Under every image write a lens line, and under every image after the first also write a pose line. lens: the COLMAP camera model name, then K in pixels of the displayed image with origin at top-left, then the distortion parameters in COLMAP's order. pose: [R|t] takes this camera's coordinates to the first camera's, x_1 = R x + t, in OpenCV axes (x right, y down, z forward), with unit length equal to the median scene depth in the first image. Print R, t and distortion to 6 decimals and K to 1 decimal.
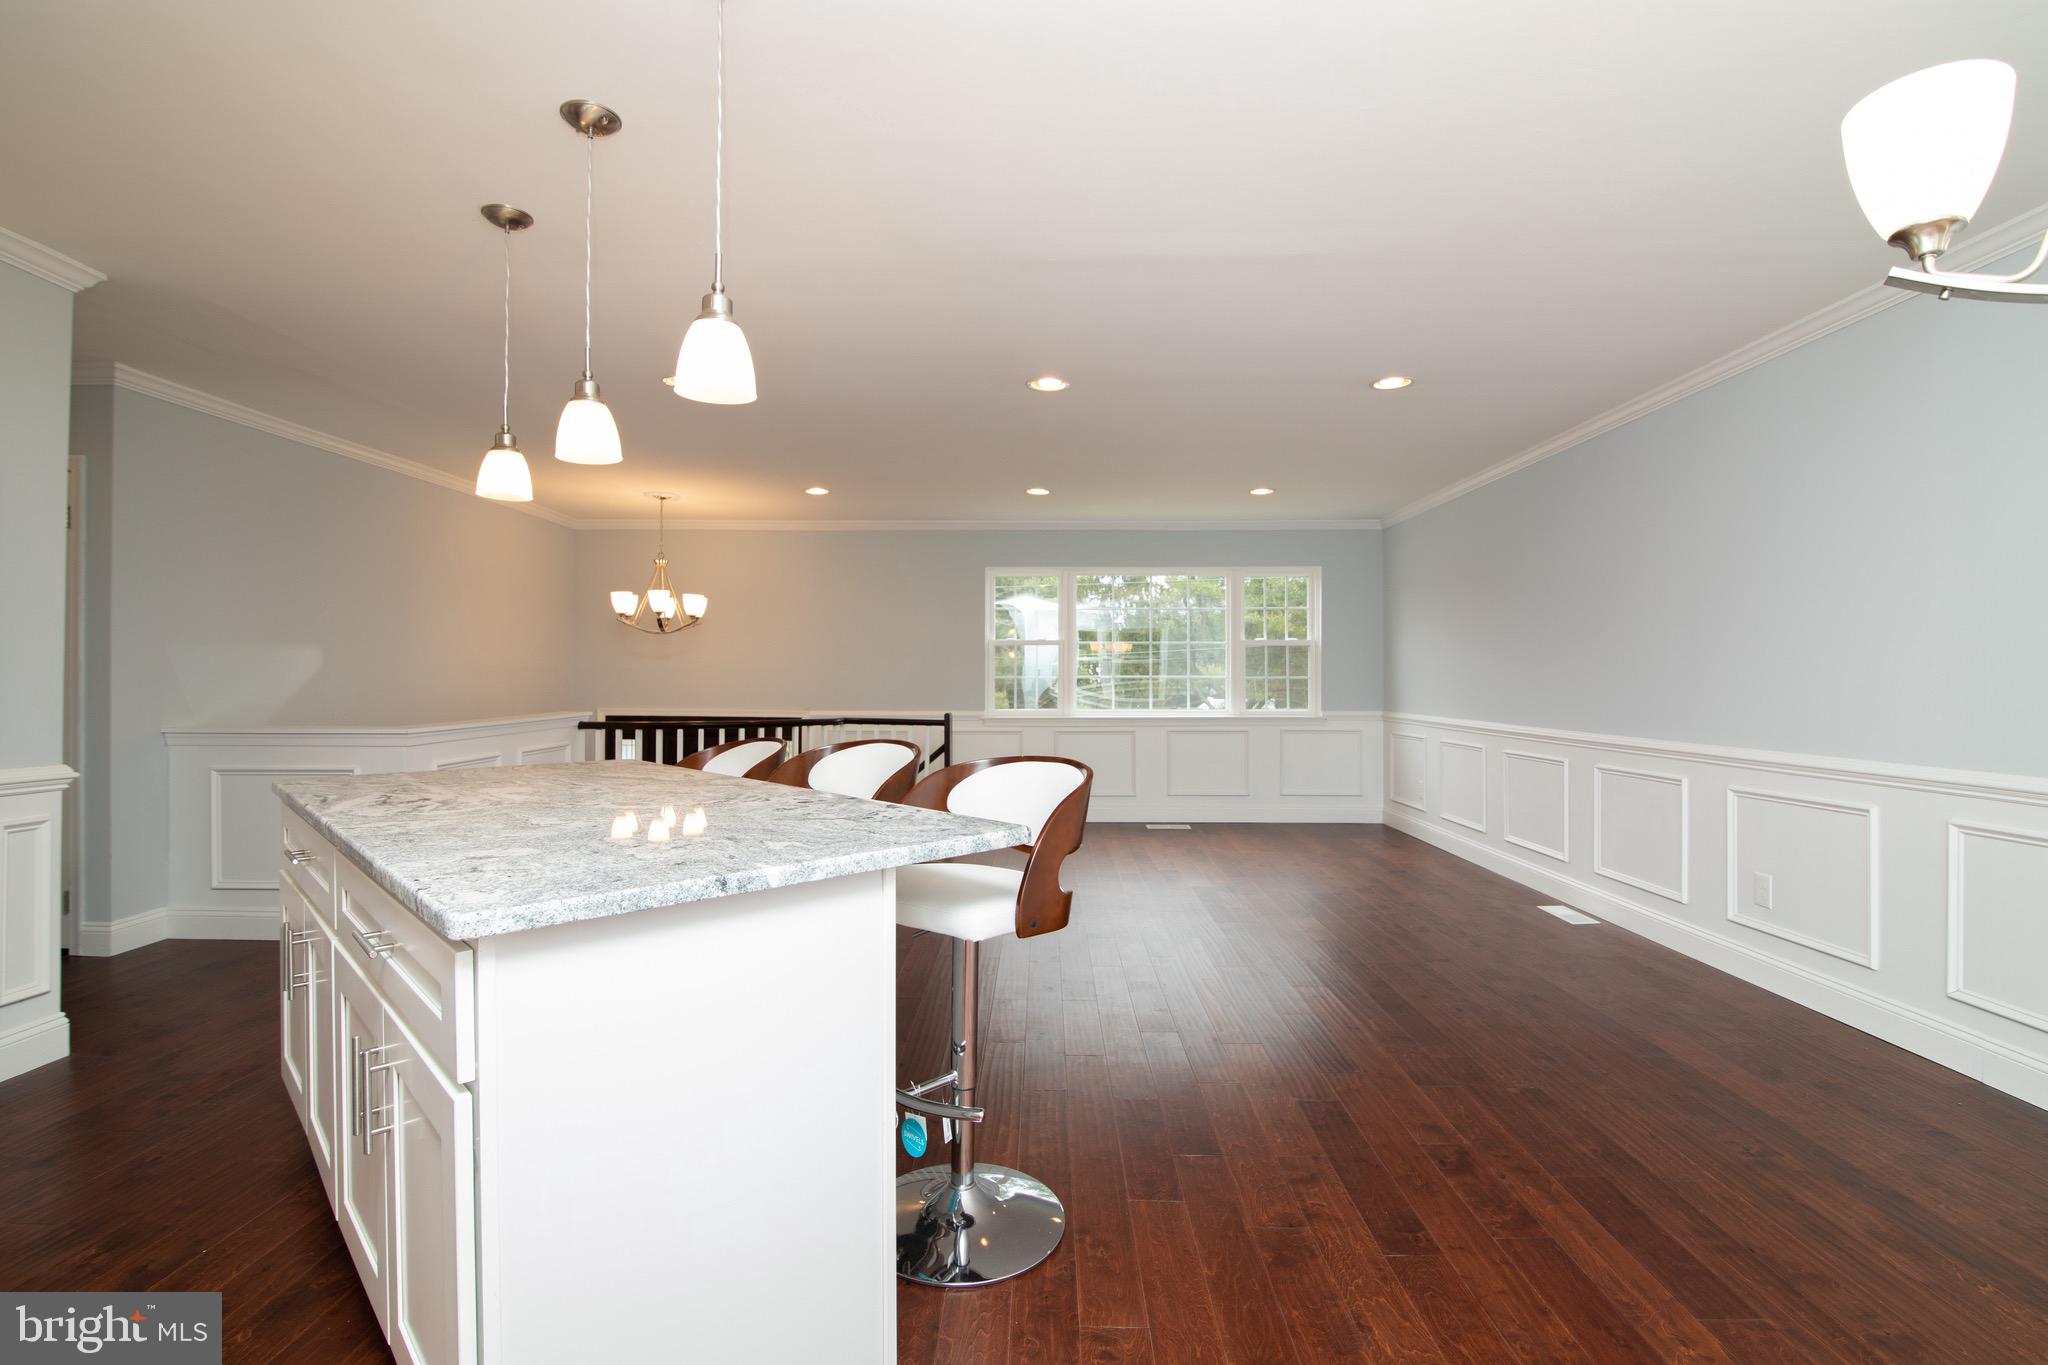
lens RADIAL K [[933.9, 0, 1029.6], [0, 933.9, 682.5], [0, 0, 1]] dist [-0.017791, 0.001072]
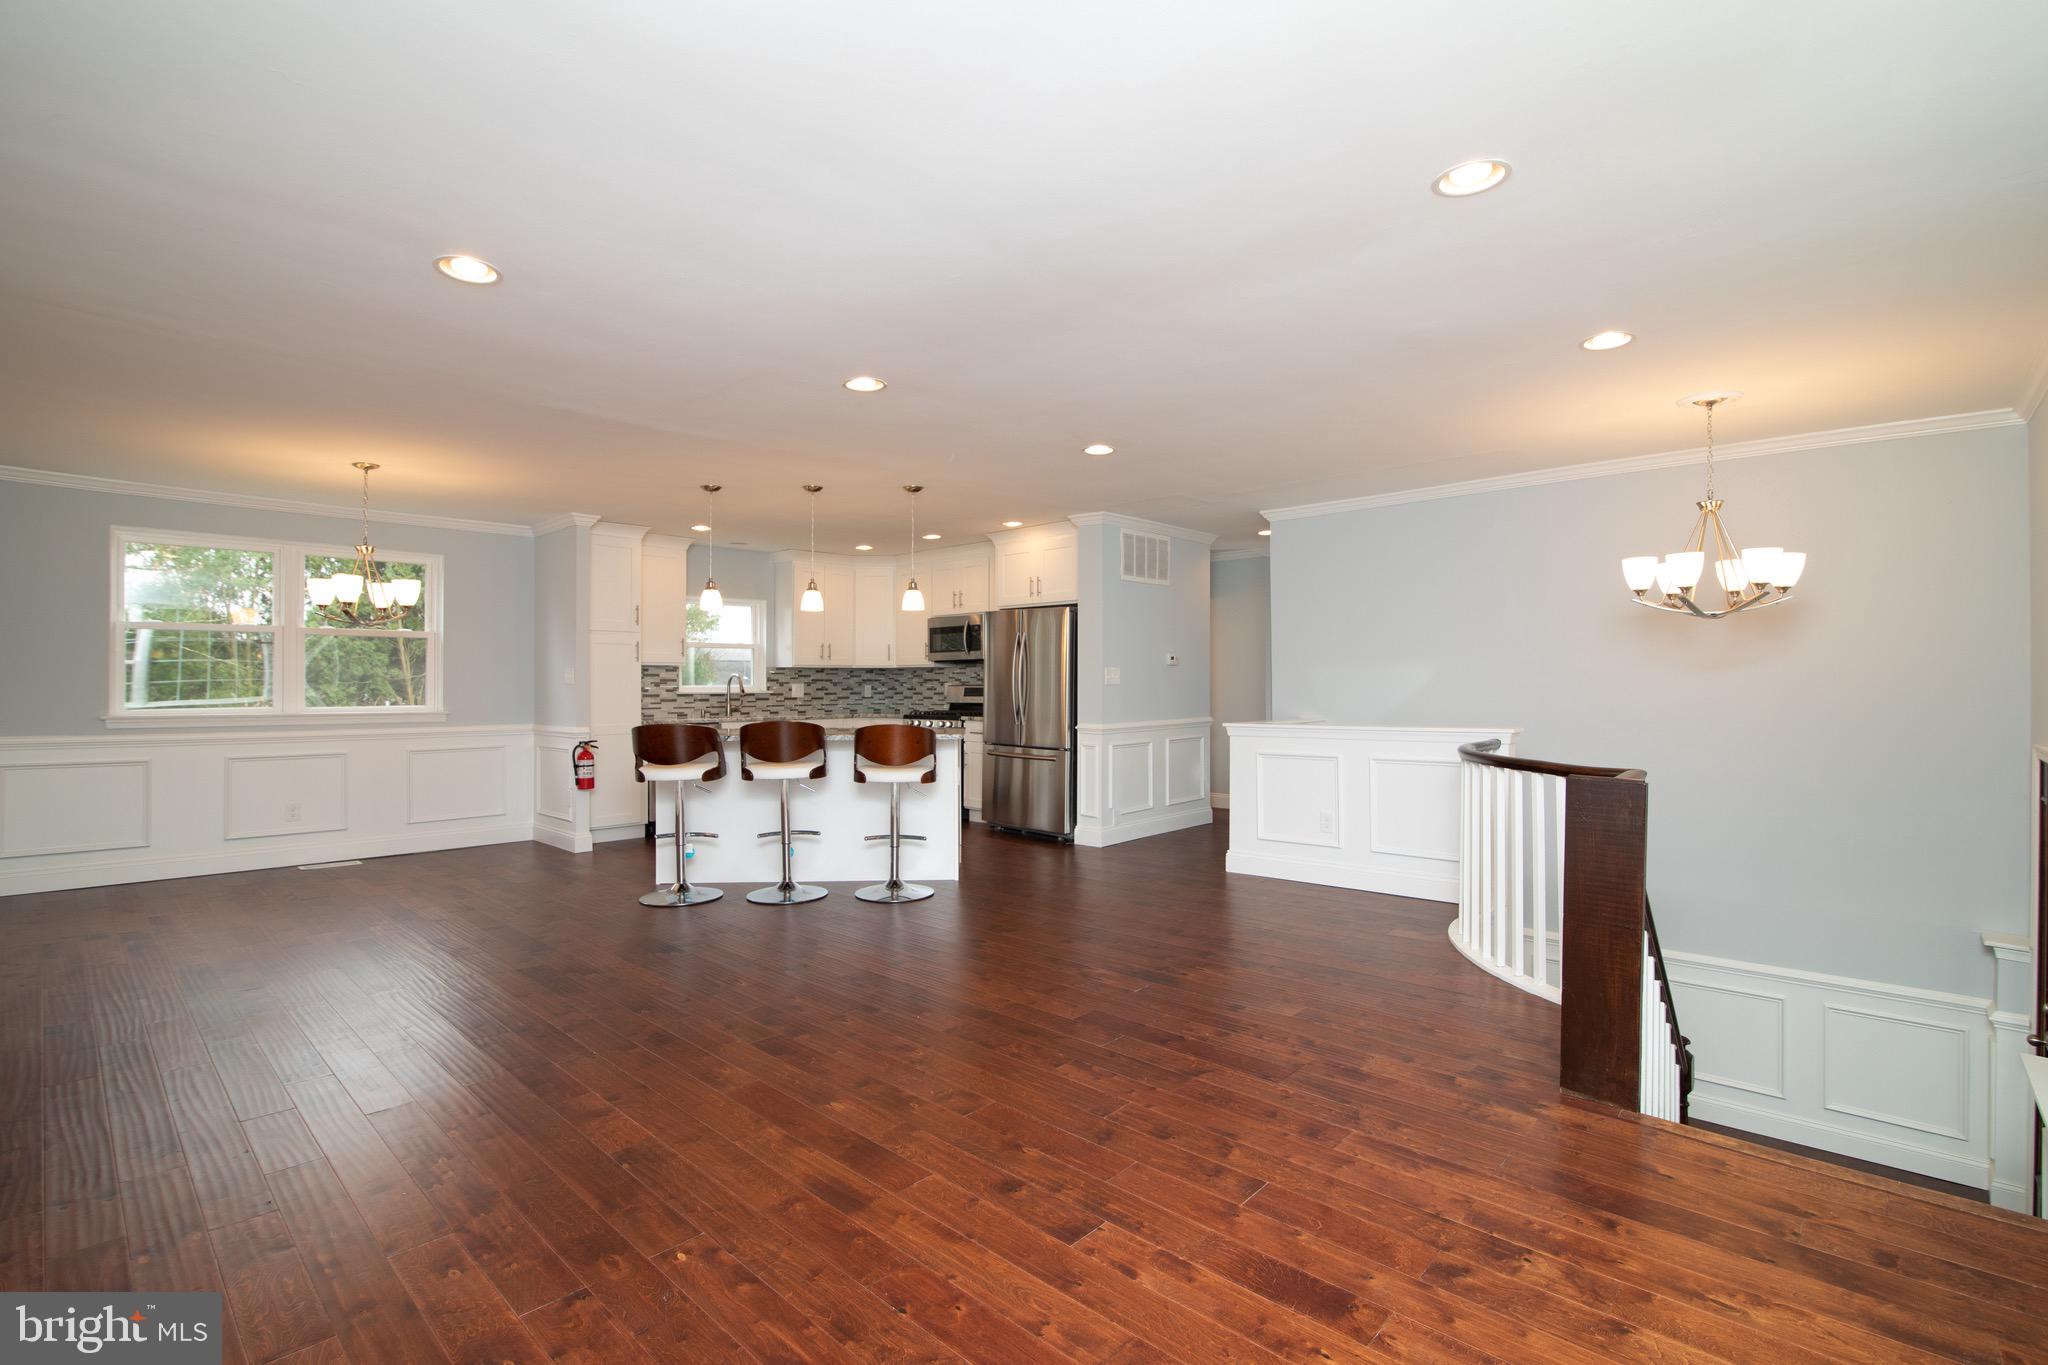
lens RADIAL K [[933.9, 0, 1029.6], [0, 933.9, 682.5], [0, 0, 1]] dist [-0.017791, 0.001072]
pose [[-0.667688, -0.000933, -0.744440, 0.398058], [-0.002761, 0.999995, 0.001224, -0.009442], [0.744436, 0.002873, -0.667688, 1.134392]]
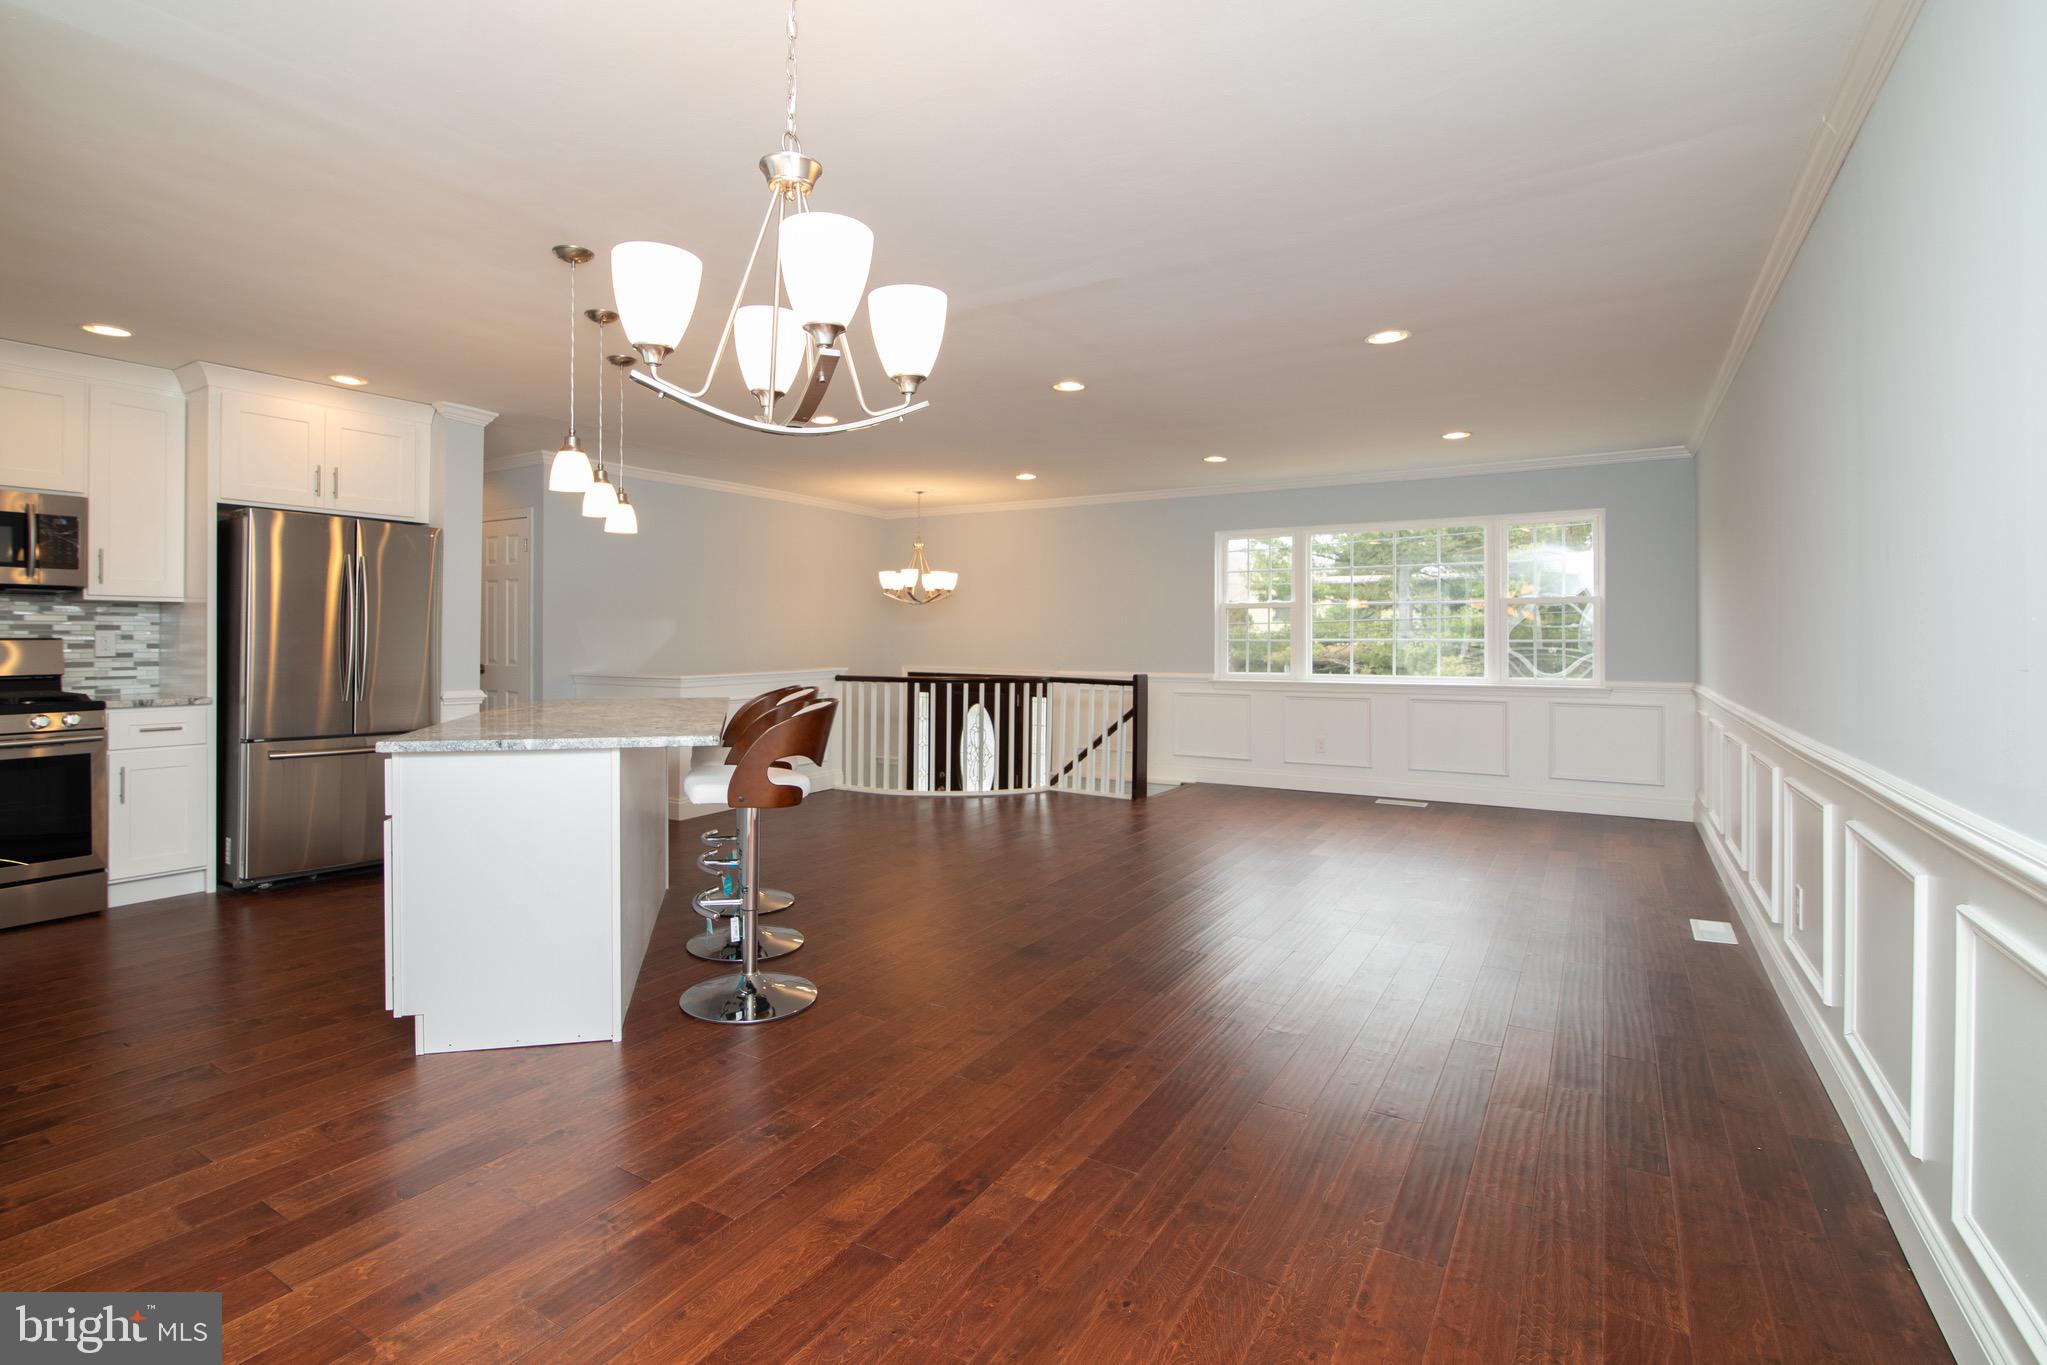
lens RADIAL K [[989.6, 0, 966.1], [0, 989.6, 638.5], [0, 0, 1]] dist [-0.018533, -0.000286]
pose [[0.849030, -0.000526, -0.528345, 0.355497], [-0.002545, 0.999984, -0.005085, -0.001736], [0.528339, 0.005662, 0.849015, -0.063434]]
